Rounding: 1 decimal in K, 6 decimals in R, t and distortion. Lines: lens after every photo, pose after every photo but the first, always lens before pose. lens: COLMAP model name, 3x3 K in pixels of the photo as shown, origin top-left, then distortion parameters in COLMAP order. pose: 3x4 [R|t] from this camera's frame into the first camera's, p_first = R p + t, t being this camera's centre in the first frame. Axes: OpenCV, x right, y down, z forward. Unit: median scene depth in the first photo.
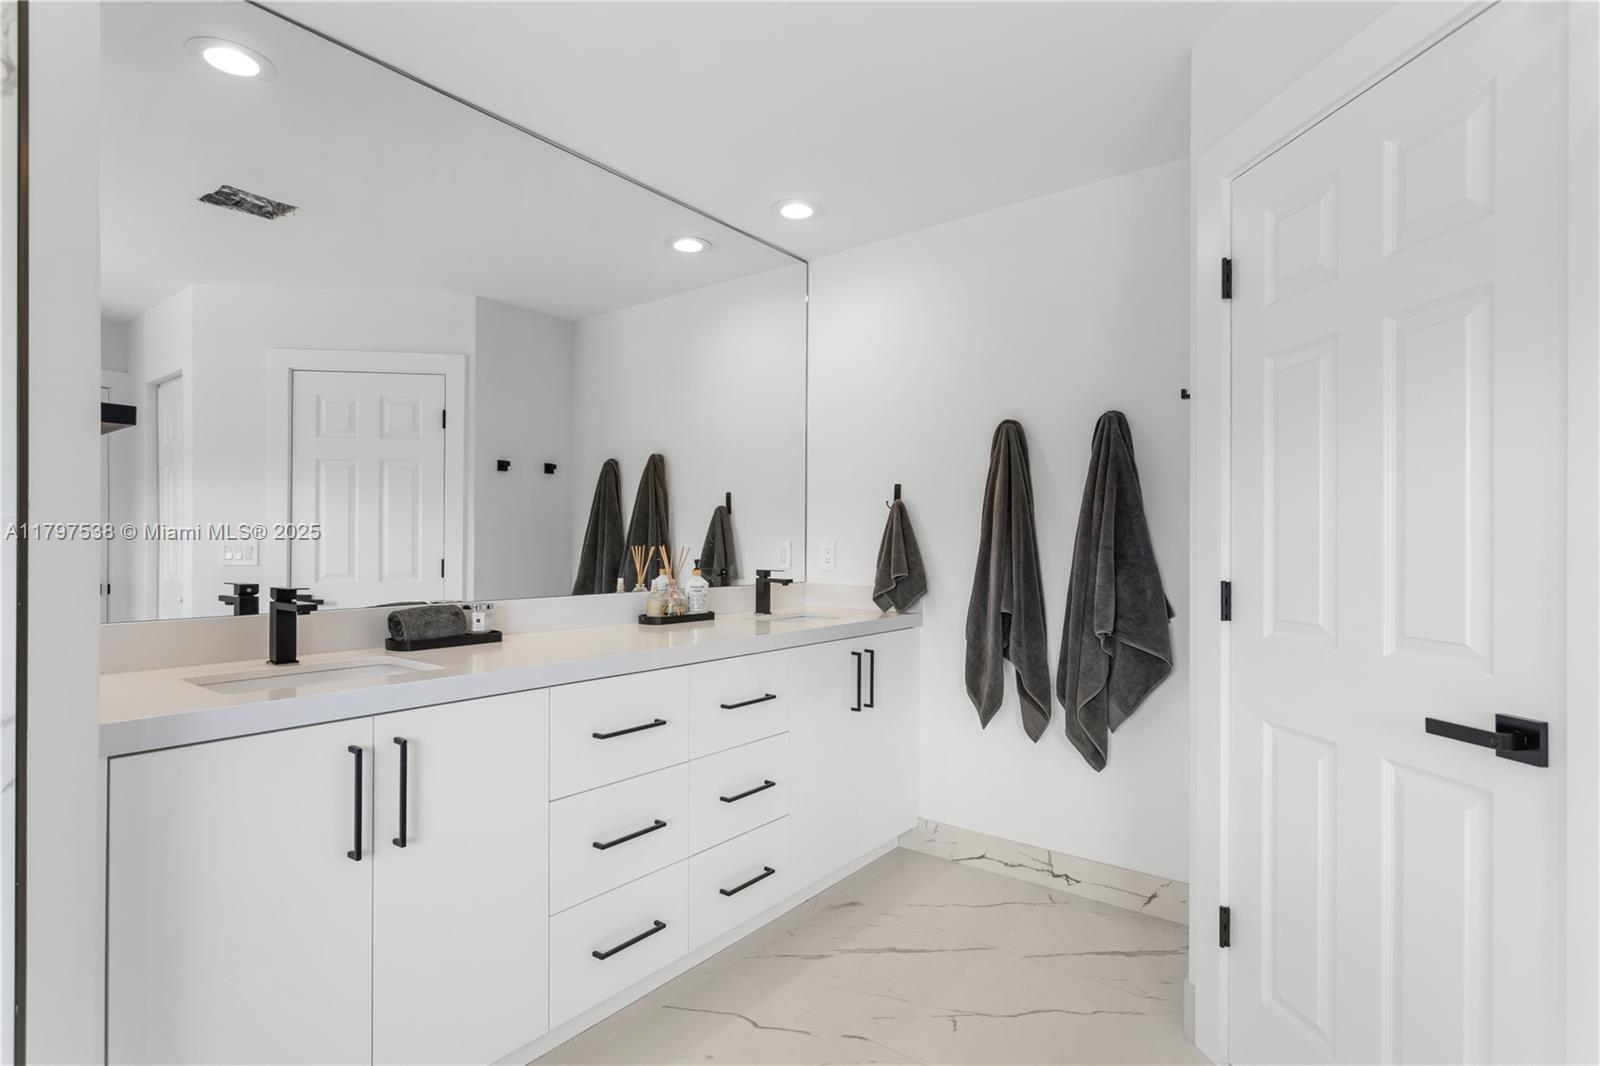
lens RADIAL K [[796.5, 0, 794.6], [0, 796.5, 541.1], [0, 0, 1]] dist [-0.009546, 0.002252]
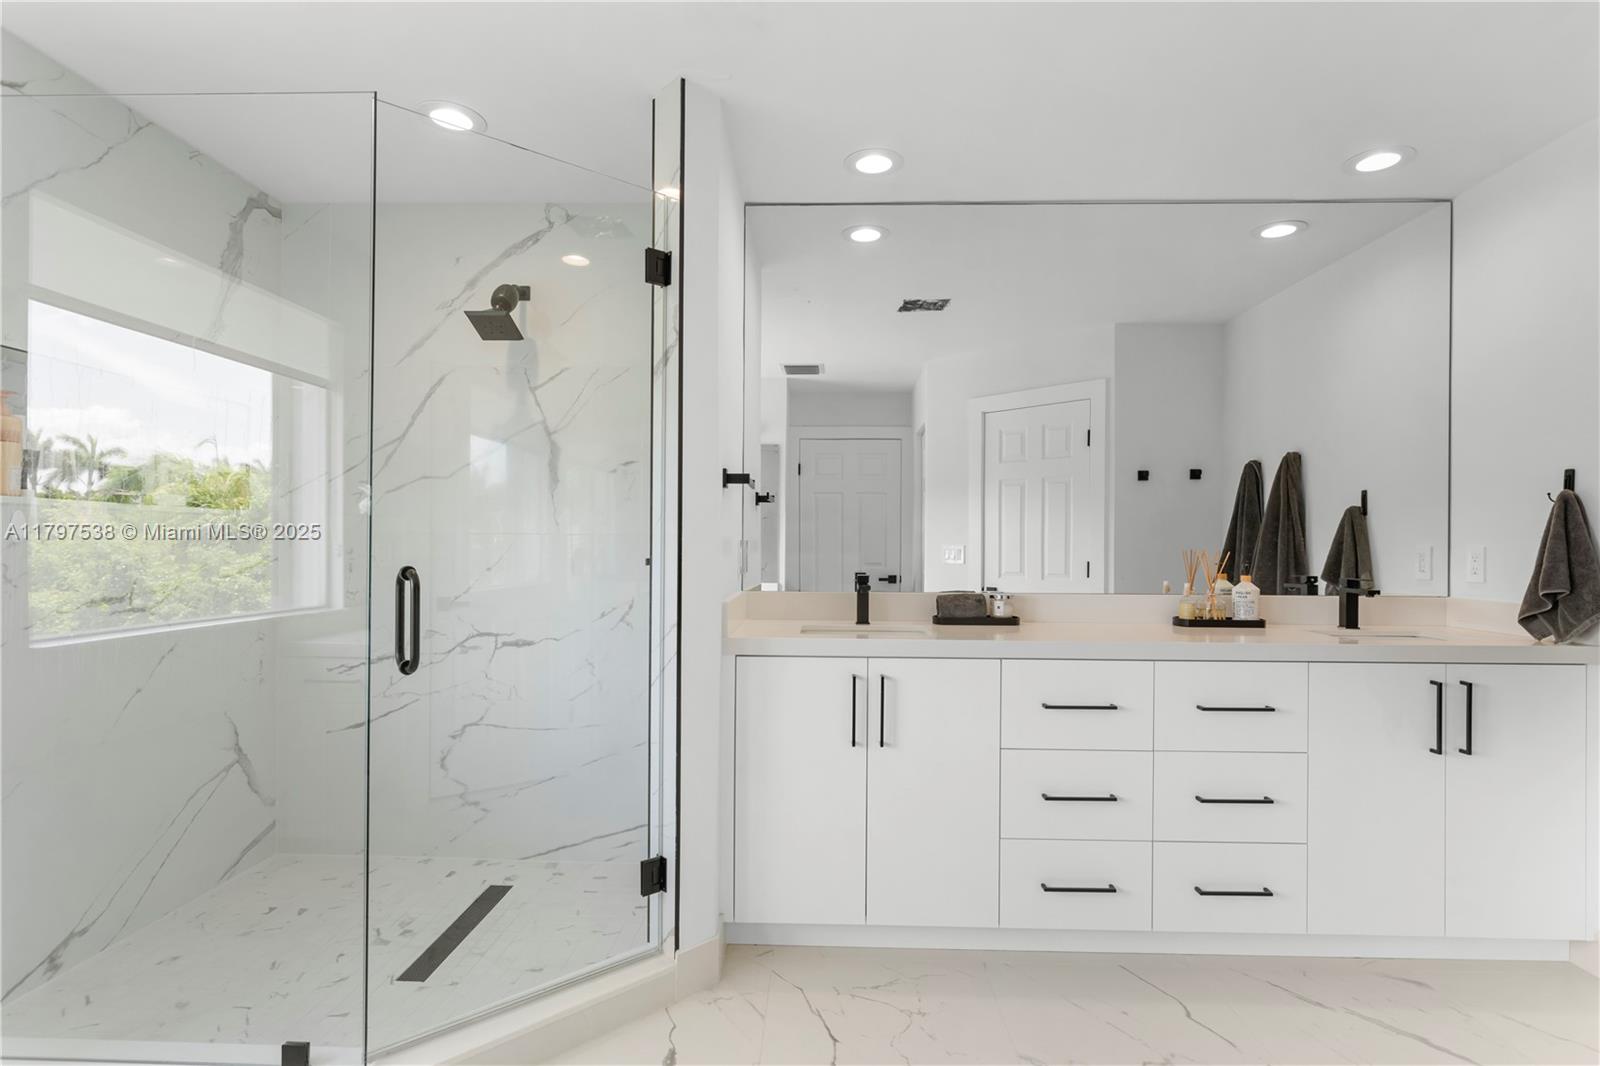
lens RADIAL K [[796.5, 0, 794.6], [0, 796.5, 541.1], [0, 0, 1]] dist [-0.009546, 0.002252]
pose [[0.585280, -0.003113, -0.810825, 0.312933], [-0.002177, 0.999983, -0.005411, 0.000655], [0.810828, 0.004932, 0.585263, -0.012006]]
